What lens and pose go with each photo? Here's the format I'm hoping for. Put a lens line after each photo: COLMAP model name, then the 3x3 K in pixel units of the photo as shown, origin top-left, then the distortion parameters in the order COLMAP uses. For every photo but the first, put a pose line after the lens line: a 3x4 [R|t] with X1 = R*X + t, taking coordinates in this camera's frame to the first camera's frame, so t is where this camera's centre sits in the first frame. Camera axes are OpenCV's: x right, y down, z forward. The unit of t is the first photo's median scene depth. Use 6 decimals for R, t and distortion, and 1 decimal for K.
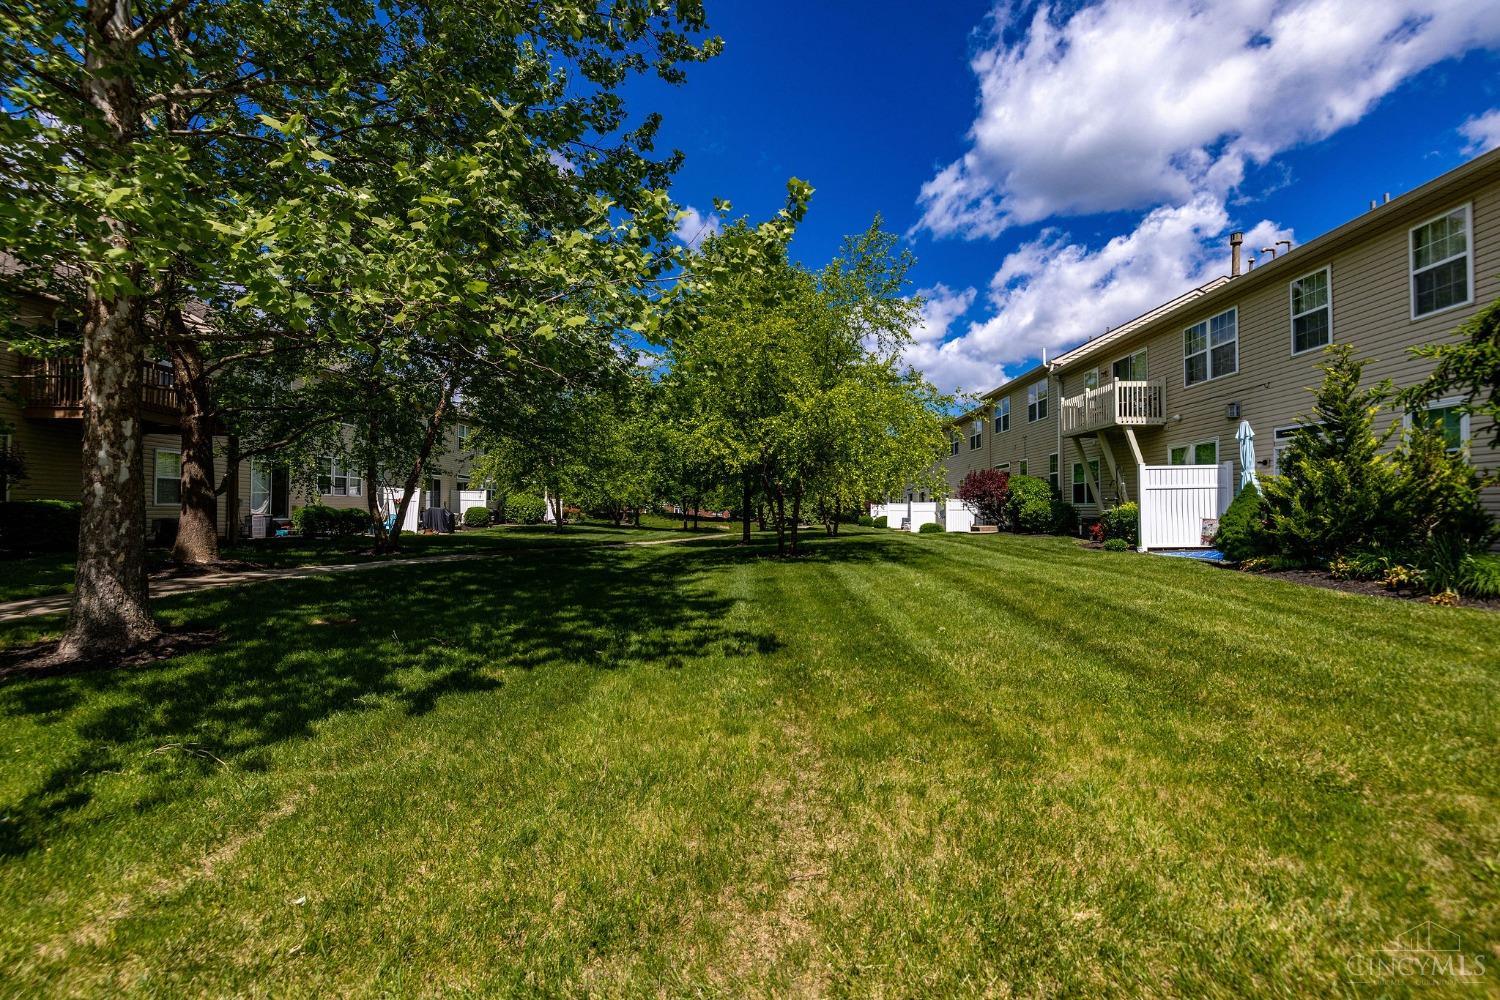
lens RADIAL K [[651.0, 0, 750.0], [0, 651.0, 500.0], [0, 0, 1]] dist [0.000301, 0.000045]
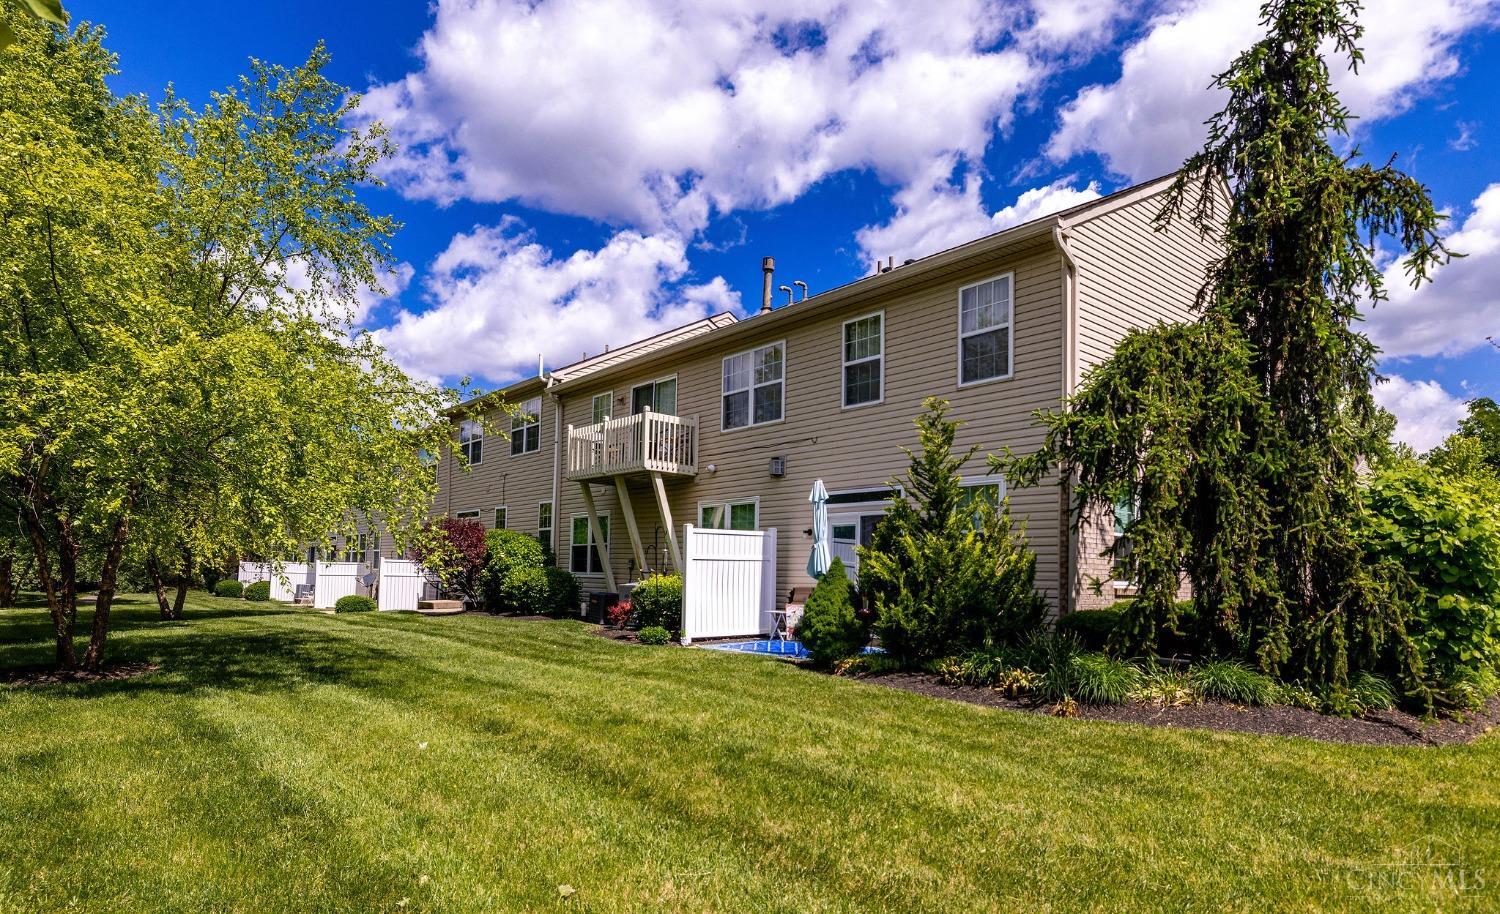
lens RADIAL K [[868.3, 0, 746.7], [0, 868.3, 534.8], [0, 0, 1]] dist [0.000477, 0.000699]
pose [[0.748372, 0.050874, 0.661325, -0.001617], [-0.033621, 0.998682, -0.038779, -0.005944], [-0.662427, 0.006786, 0.749096, 0.156705]]
